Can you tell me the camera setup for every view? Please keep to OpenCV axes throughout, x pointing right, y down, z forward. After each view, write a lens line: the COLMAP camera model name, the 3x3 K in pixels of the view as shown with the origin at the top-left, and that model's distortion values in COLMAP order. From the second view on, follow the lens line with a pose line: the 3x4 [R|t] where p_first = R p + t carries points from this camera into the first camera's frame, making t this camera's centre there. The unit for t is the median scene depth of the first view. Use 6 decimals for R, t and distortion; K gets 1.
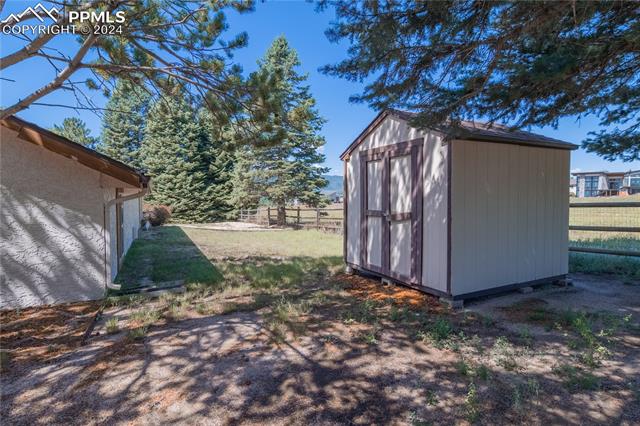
lens RADIAL K [[342.9, 0, 319.5], [0, 342.9, 212.3], [0, 0, 1]] dist [-0.008236, 0.002014]
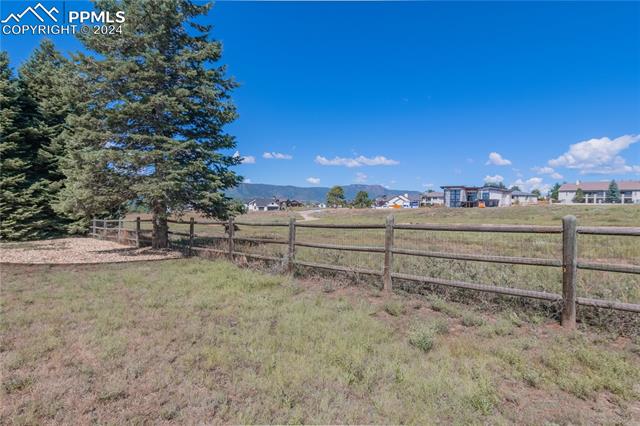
lens RADIAL K [[342.9, 0, 321.5], [0, 342.9, 213.7], [0, 0, 1]] dist [-0.008236, 0.002014]
pose [[0.945423, 0.008598, 0.325732, -0.035682], [-0.002851, 0.999832, -0.018119, -0.010591], [-0.325833, 0.016201, 0.945289, 0.303345]]
